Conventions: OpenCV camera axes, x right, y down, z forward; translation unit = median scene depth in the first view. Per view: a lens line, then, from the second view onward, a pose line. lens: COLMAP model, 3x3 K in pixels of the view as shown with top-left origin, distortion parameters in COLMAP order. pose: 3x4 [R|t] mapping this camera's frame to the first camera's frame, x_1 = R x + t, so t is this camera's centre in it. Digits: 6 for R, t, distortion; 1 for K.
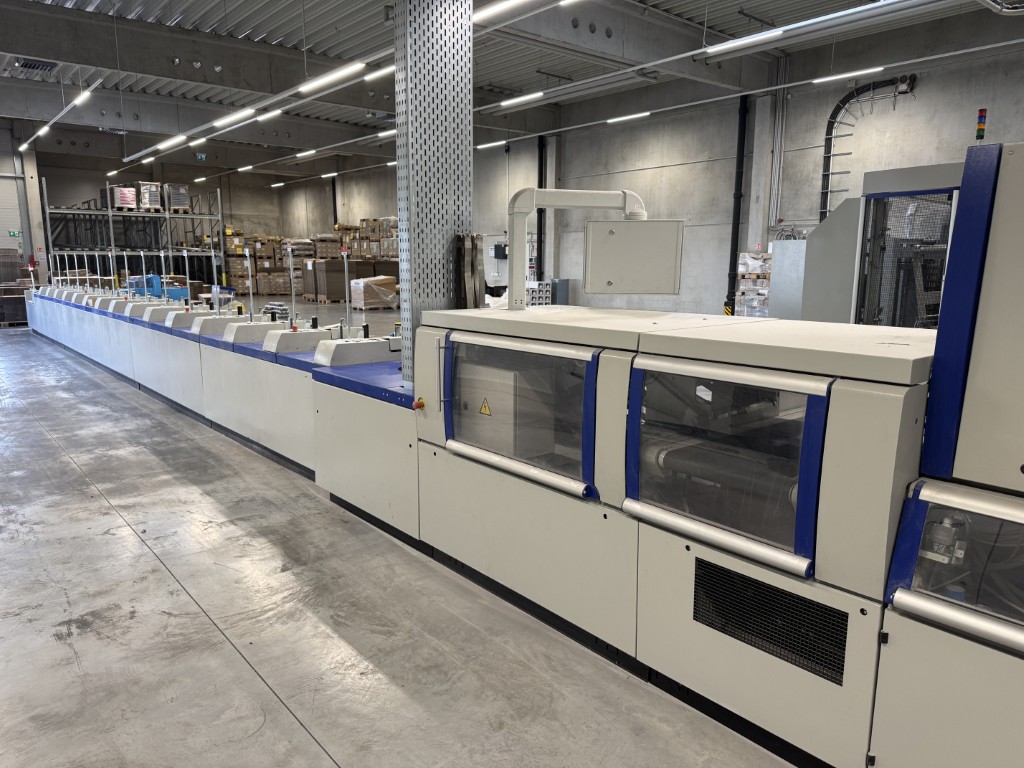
lens RADIAL K [[723.3, 0, 516.6], [0, 723.3, 387.9], [0, 0, 1]] dist [0.030342, -0.036358]
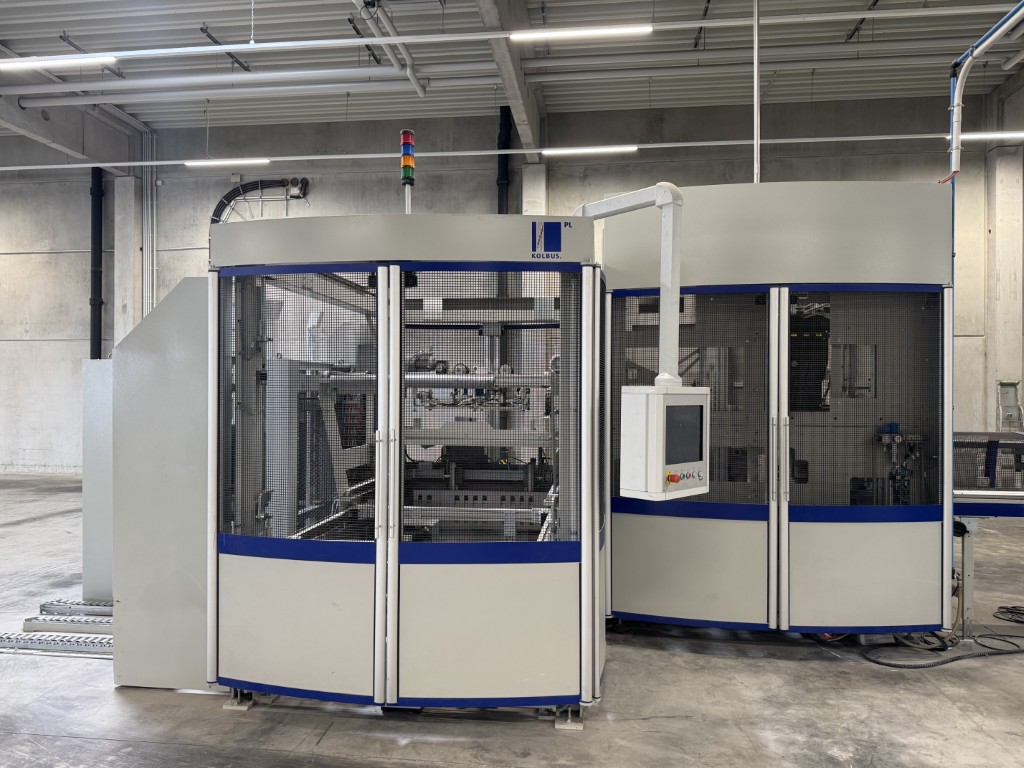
lens RADIAL K [[723.3, 0, 519.5], [0, 723.3, 391.8], [0, 0, 1]] dist [0.030342, -0.036358]
pose [[0.728628, -0.004524, 0.684894, 0.119729], [0.118104, 0.985829, -0.119134, -0.041619], [-0.674650, 0.167693, 0.718837, 0.215624]]
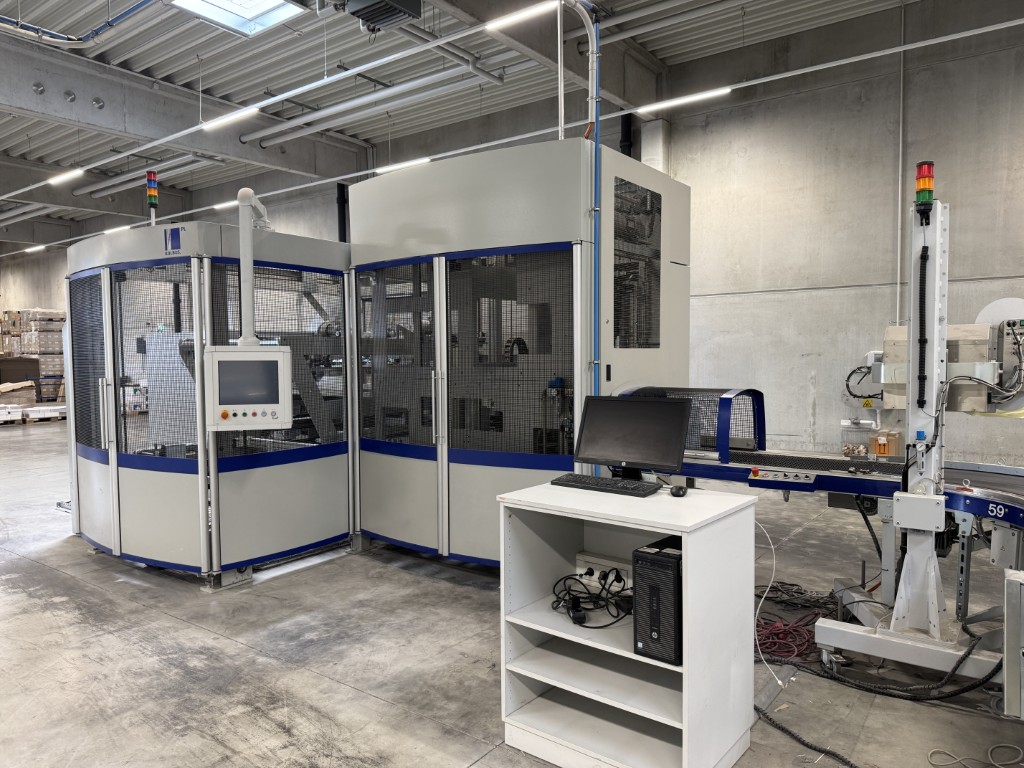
lens RADIAL K [[723.3, 0, 522.0], [0, 723.3, 390.5], [0, 0, 1]] dist [0.030342, -0.036358]
pose [[0.971901, -0.027533, 0.233776, 0.321911], [0.055599, 0.991886, -0.114328, -0.010386], [-0.228731, 0.124113, 0.965545, 0.056636]]
